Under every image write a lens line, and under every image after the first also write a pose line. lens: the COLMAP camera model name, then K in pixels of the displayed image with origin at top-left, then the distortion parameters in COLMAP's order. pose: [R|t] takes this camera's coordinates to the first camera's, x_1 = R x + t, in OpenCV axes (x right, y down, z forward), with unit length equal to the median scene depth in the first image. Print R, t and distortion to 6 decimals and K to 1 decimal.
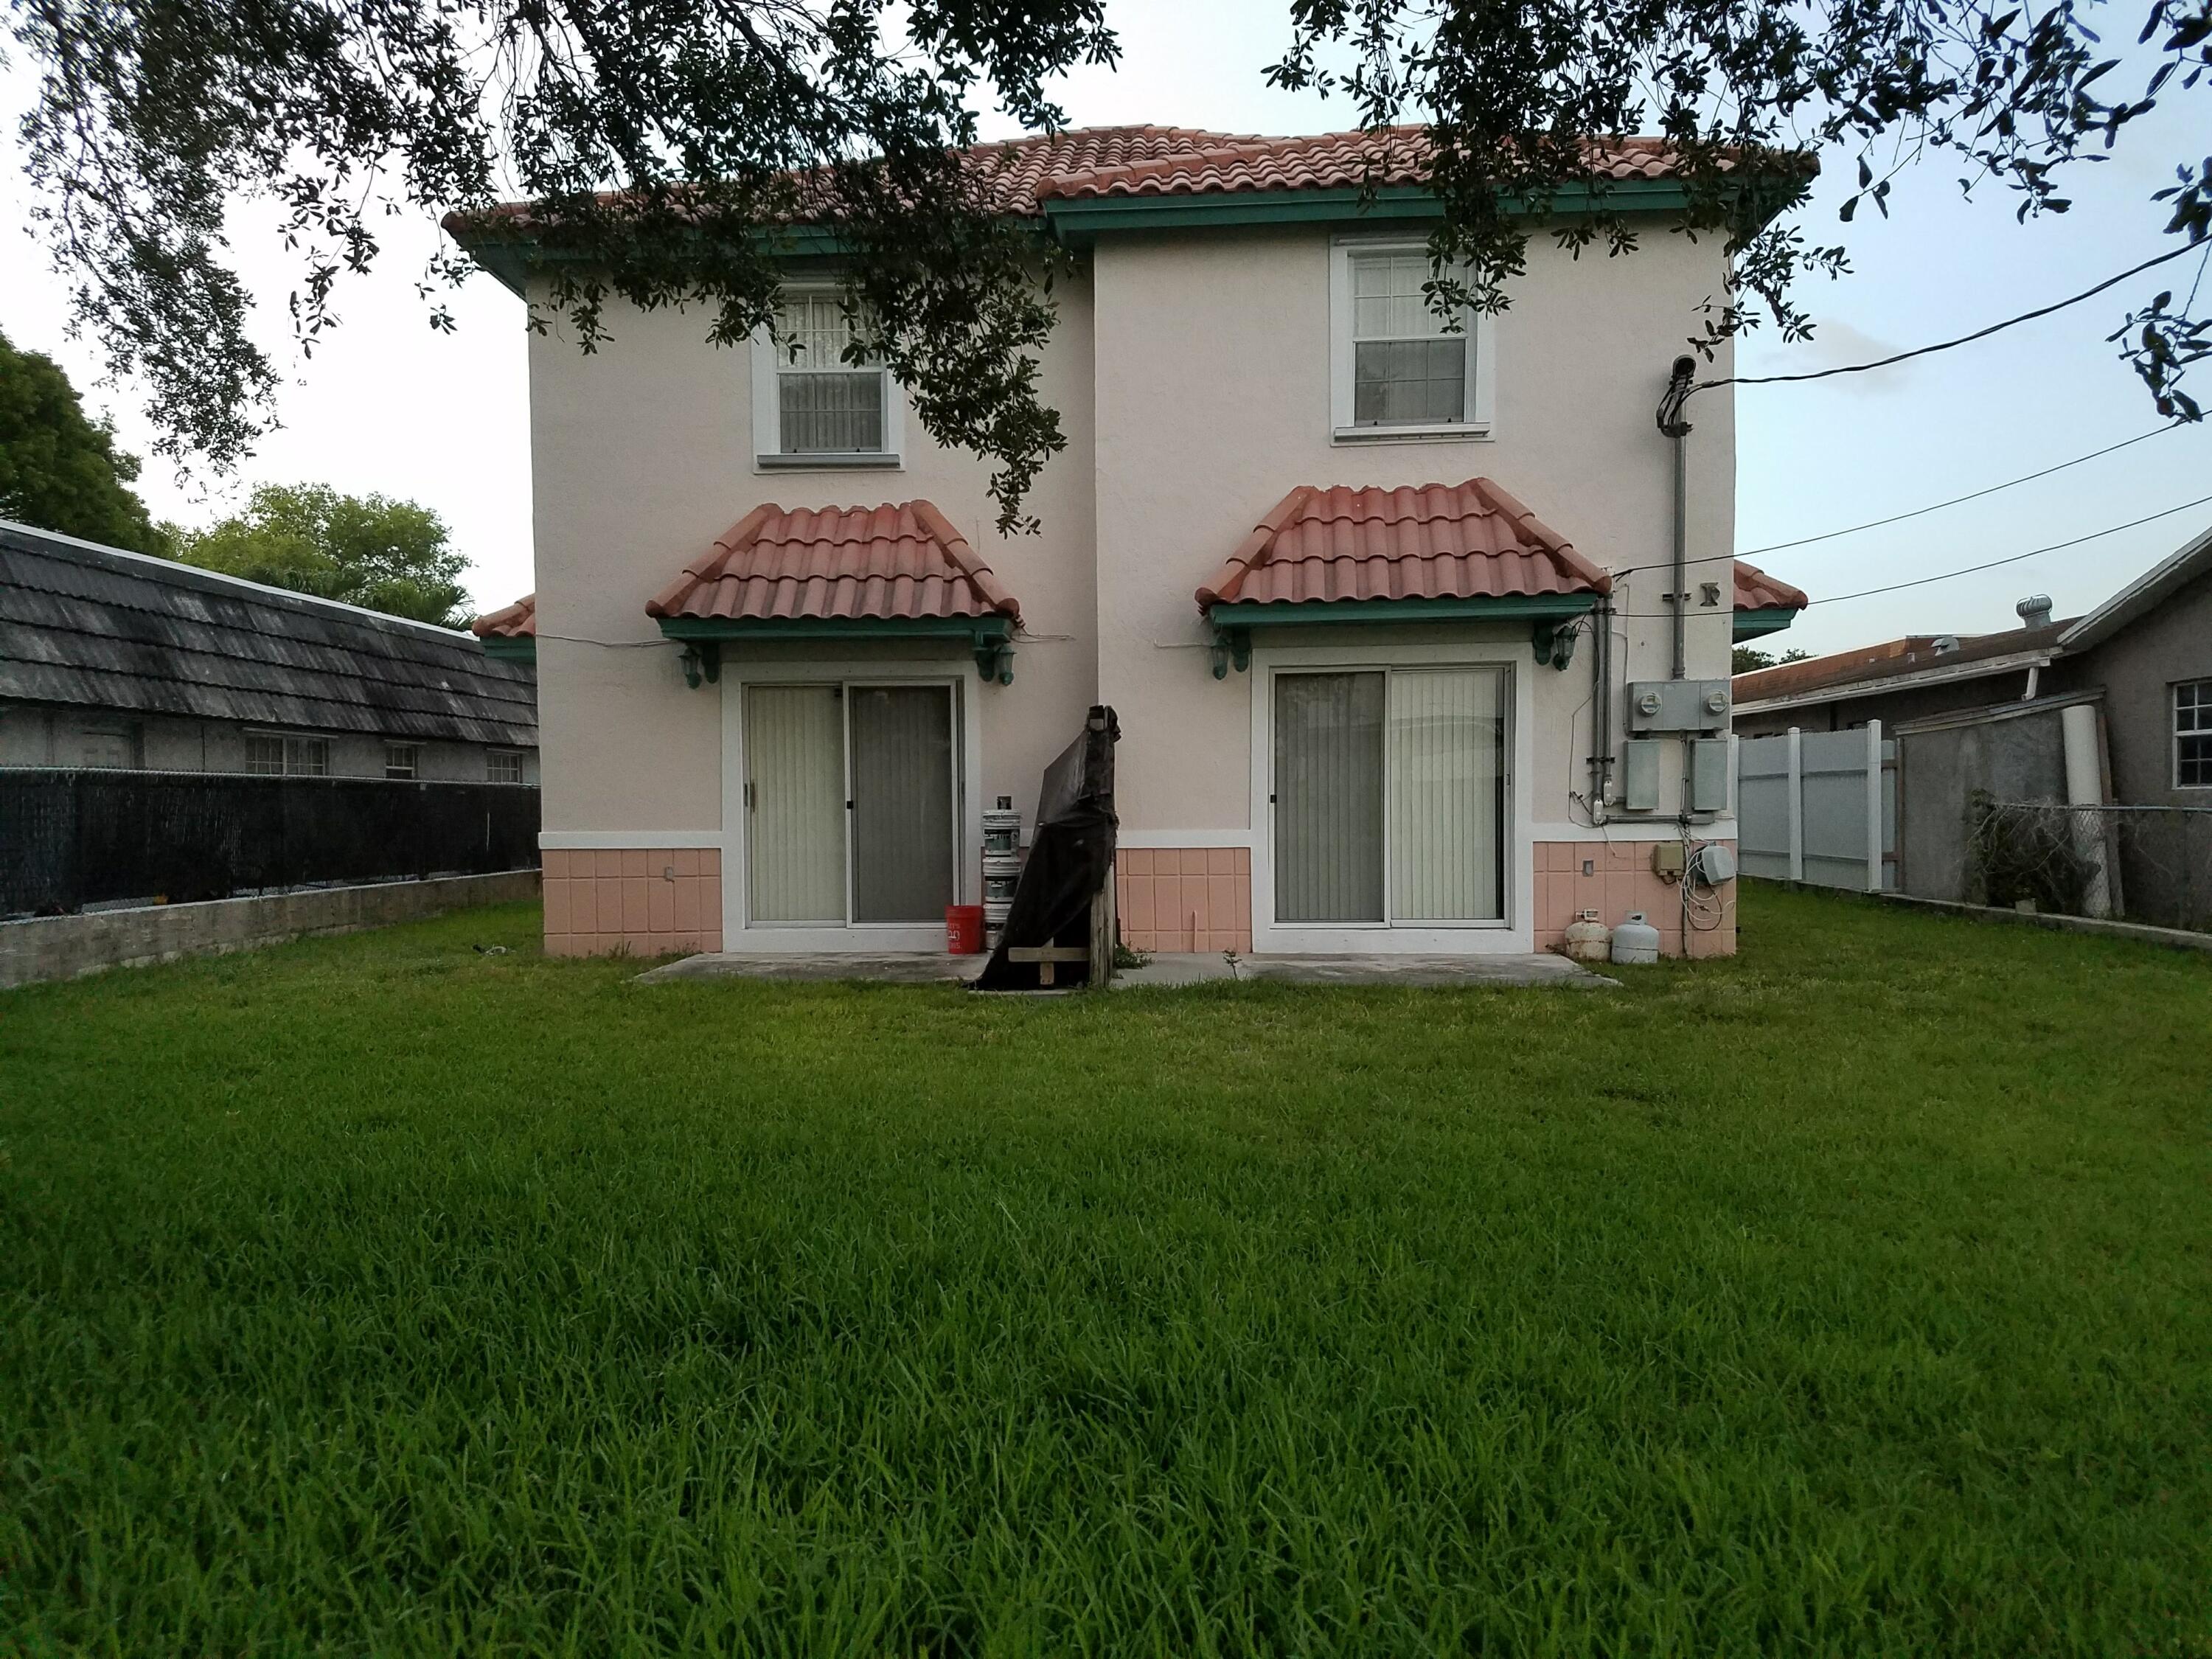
lens RADIAL K [[1688.7, 0, 1087.2], [0, 1688.7, 876.5], [0, 0, 1]] dist [0.234203, -0.445223]
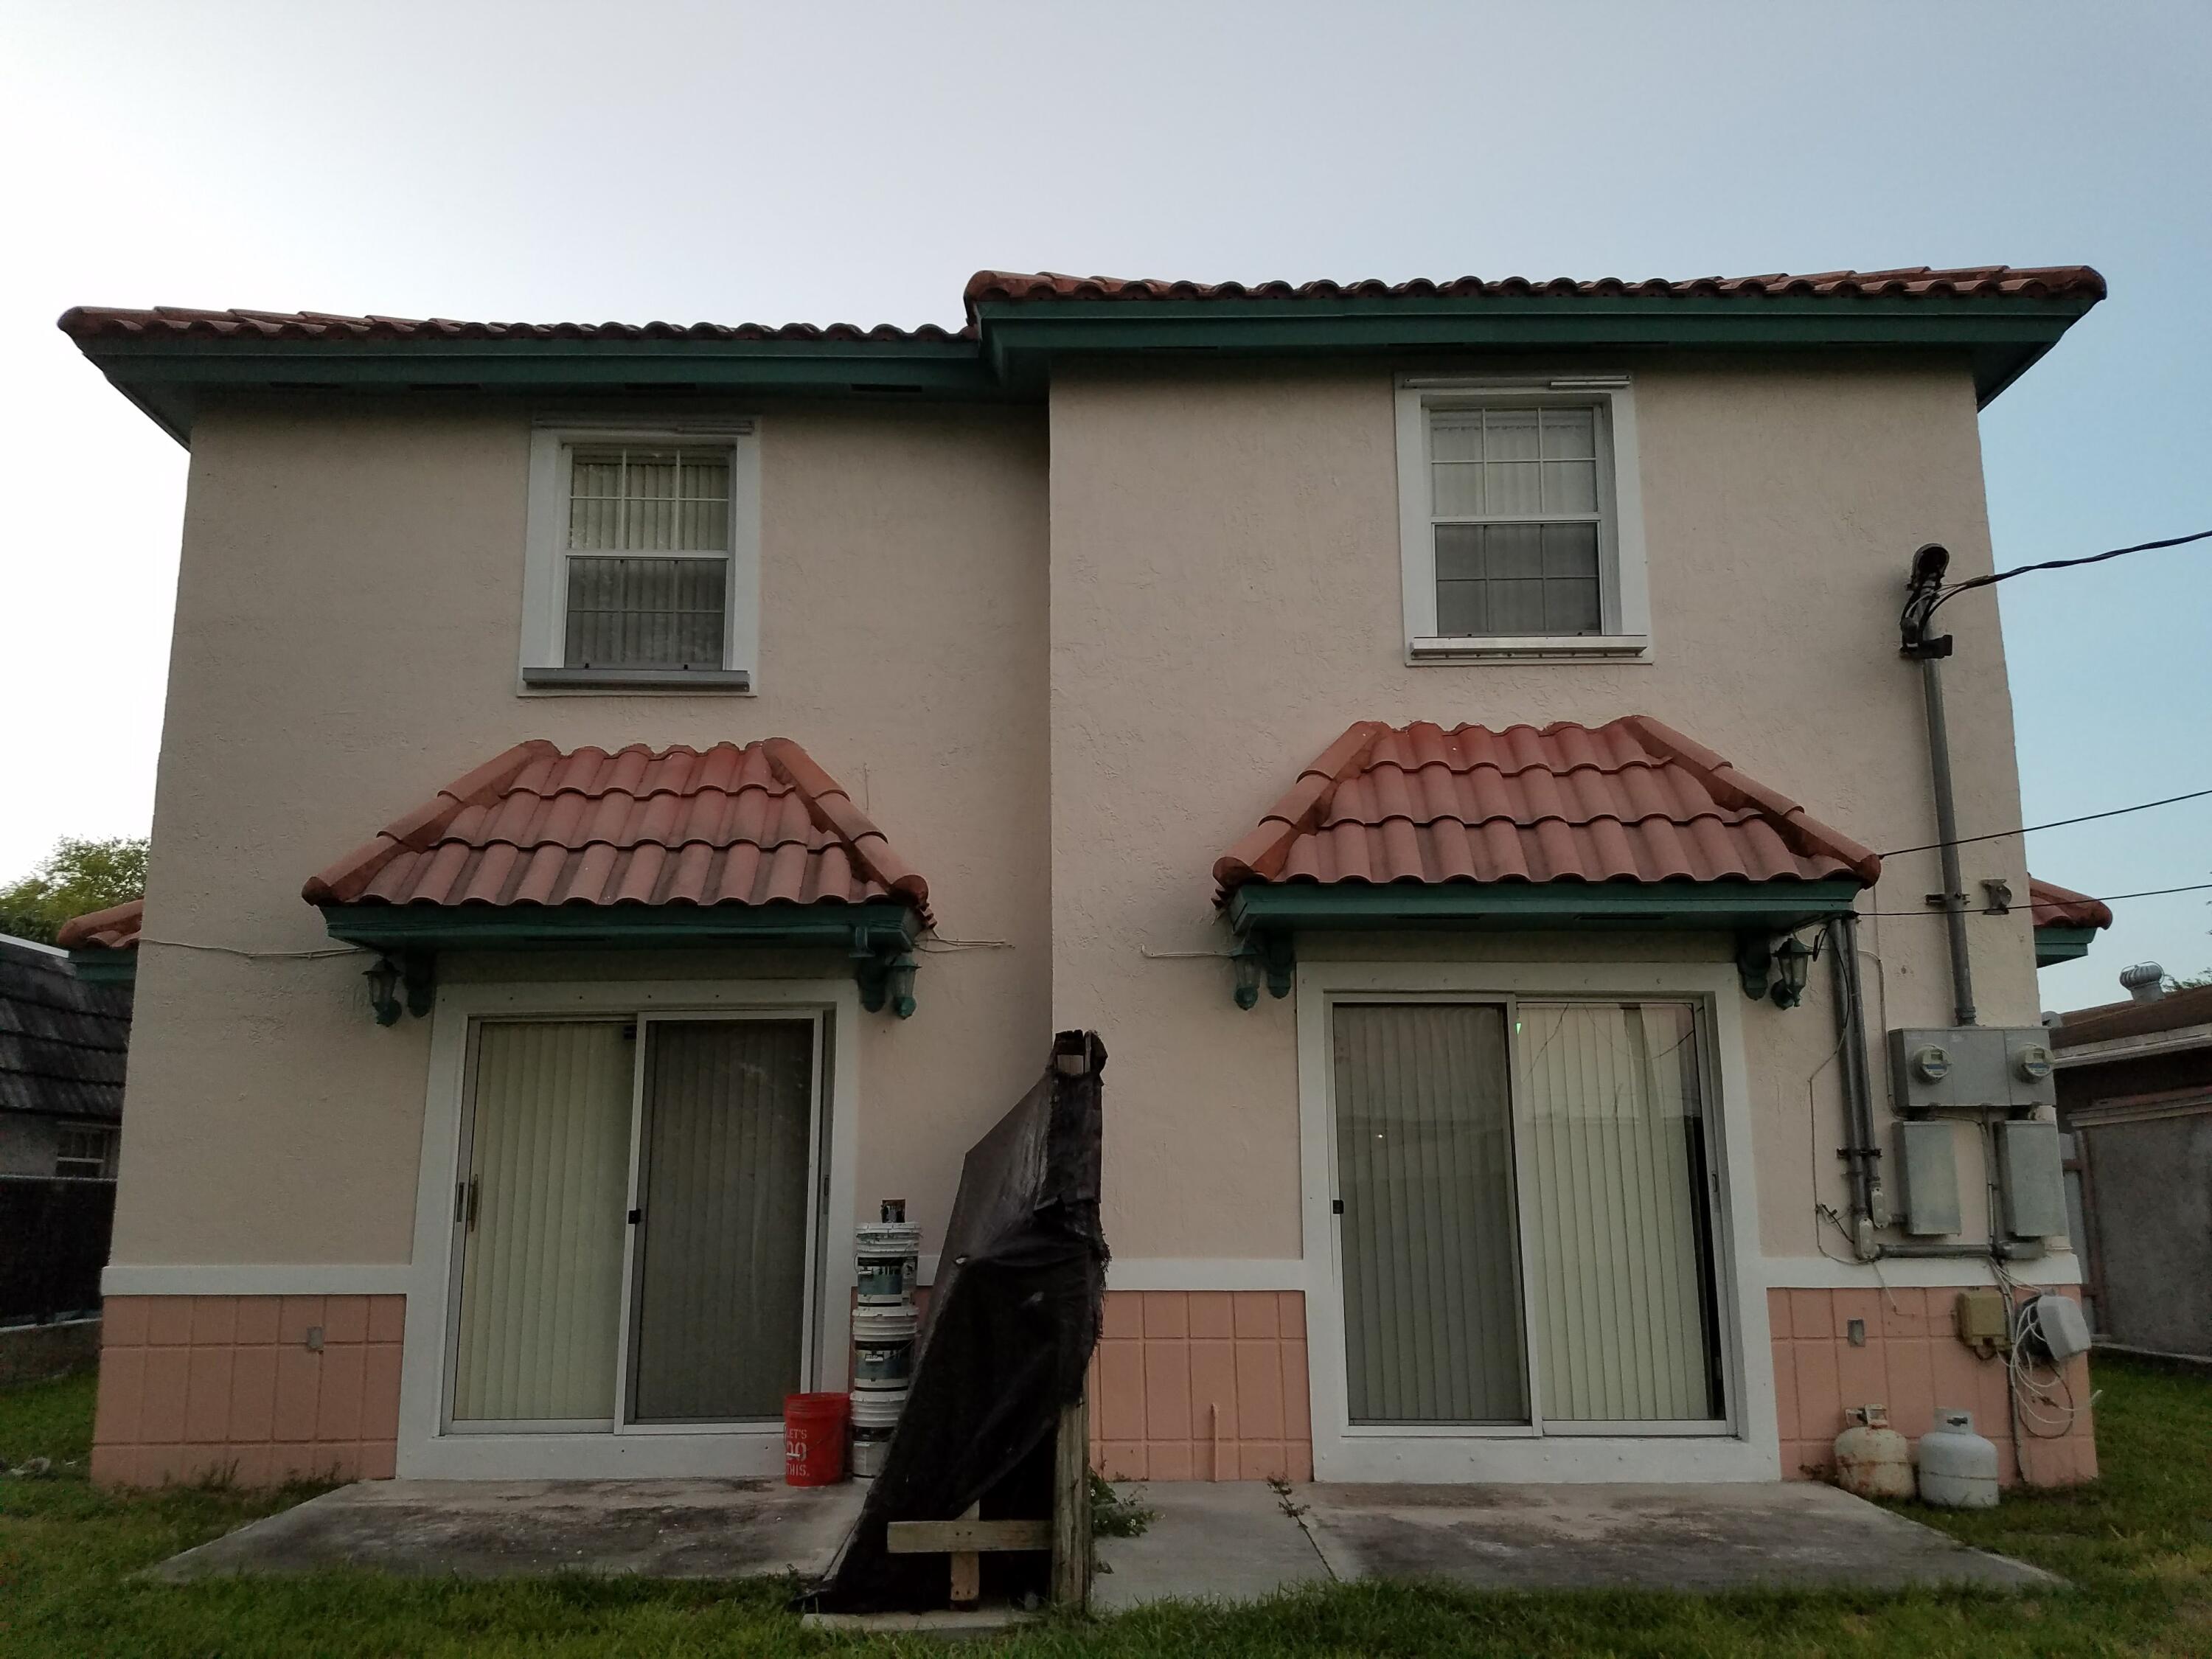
lens RADIAL K [[1688.7, 0, 1087.2], [0, 1688.7, 876.5], [0, 0, 1]] dist [0.234203, -0.445223]
pose [[0.998317, 0.014422, 0.056171, -0.016300], [-0.001285, 0.973846, -0.227206, -0.022110], [-0.057978, 0.226752, 0.972225, 0.385033]]
